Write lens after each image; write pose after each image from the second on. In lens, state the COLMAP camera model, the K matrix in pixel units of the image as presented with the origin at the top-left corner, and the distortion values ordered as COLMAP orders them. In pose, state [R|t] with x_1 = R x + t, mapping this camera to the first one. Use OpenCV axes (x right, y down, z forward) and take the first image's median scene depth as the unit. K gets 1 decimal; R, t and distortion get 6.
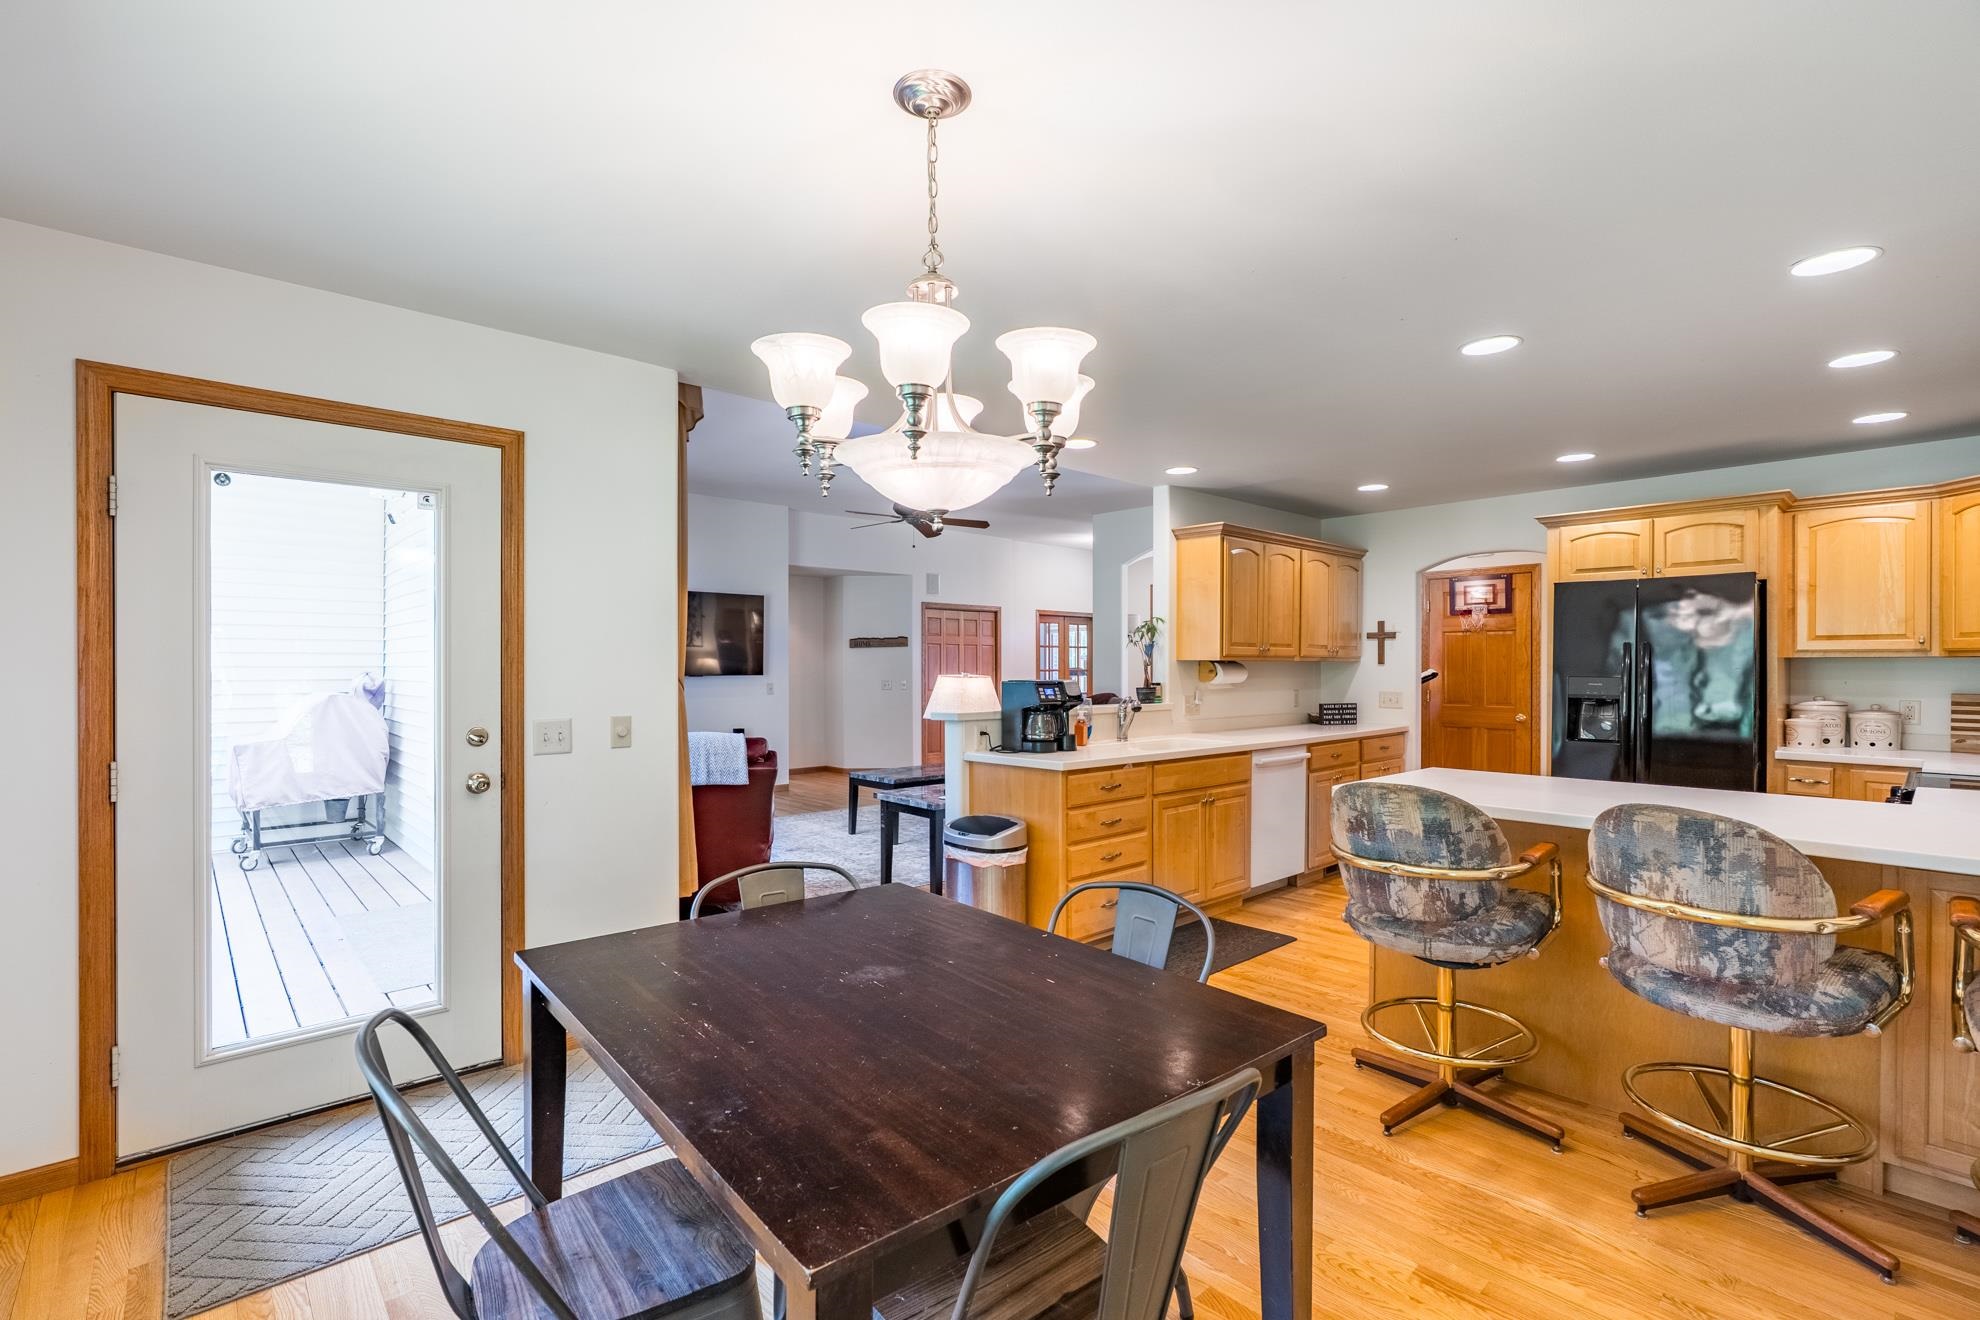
lens RADIAL K [[899.0, 0, 990.0], [0, 899.0, 660.0], [0, 0, 1]] dist [-0.000557, 0.000126]
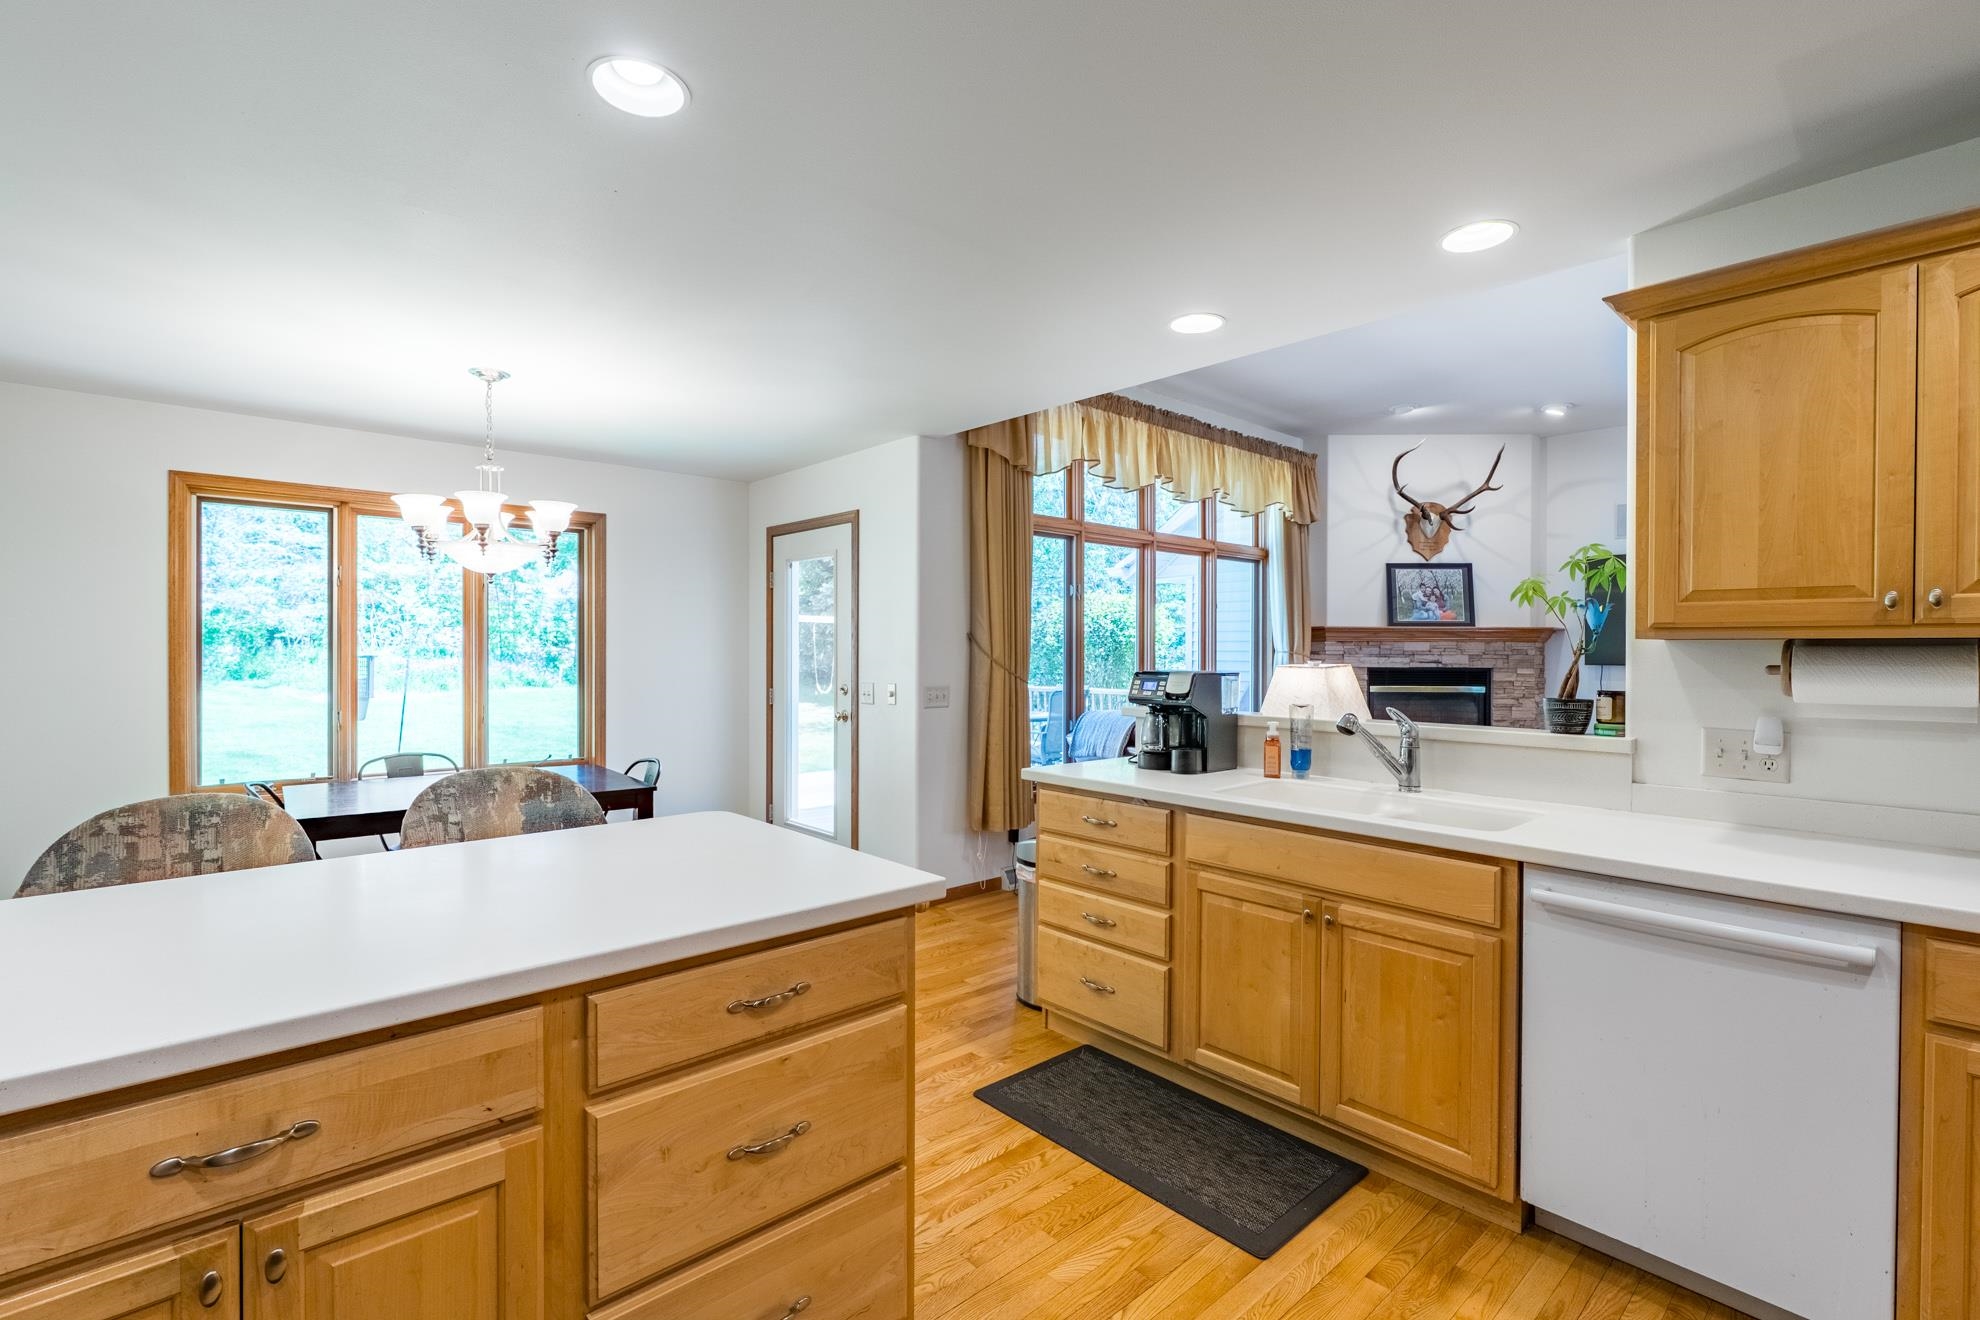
lens RADIAL K [[899.0, 0, 990.0], [0, 899.0, 660.0], [0, 0, 1]] dist [-0.000557, 0.000126]
pose [[-0.007289, 0.010146, -0.999922, 0.849421], [0.000833, 0.999948, 0.010140, 0.007868], [0.999973, -0.000759, -0.007297, 0.934883]]
